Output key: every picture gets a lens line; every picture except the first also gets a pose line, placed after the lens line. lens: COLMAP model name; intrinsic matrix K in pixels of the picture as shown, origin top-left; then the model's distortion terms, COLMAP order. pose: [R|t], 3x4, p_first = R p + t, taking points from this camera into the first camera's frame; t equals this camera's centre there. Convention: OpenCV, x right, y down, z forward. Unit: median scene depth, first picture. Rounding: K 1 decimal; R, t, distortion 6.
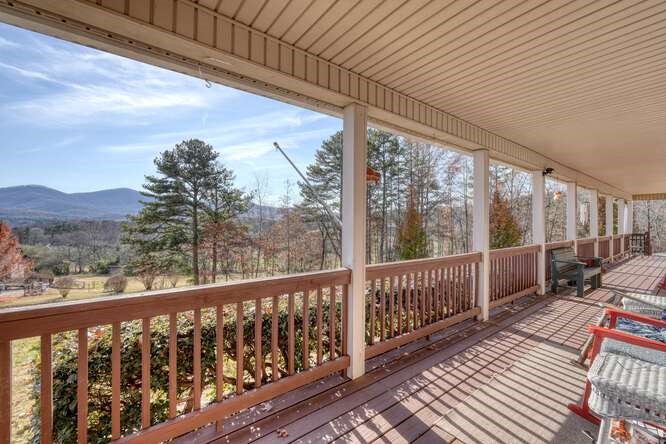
lens RADIAL K [[282.6, 0, 334.0], [0, 282.6, 221.2], [0, 0, 1]] dist [-0.003523, 0.001101]
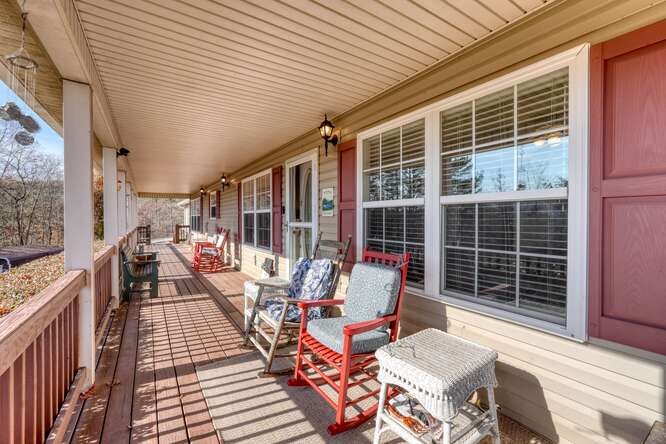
lens RADIAL K [[282.6, 0, 334.0], [0, 282.6, 221.2], [0, 0, 1]] dist [-0.003523, 0.001101]
pose [[0.080056, -0.010308, 0.996737, 0.001757], [-0.007561, 0.999911, 0.010948, 0.002615], [-0.996762, -0.008413, 0.079971, 0.163257]]
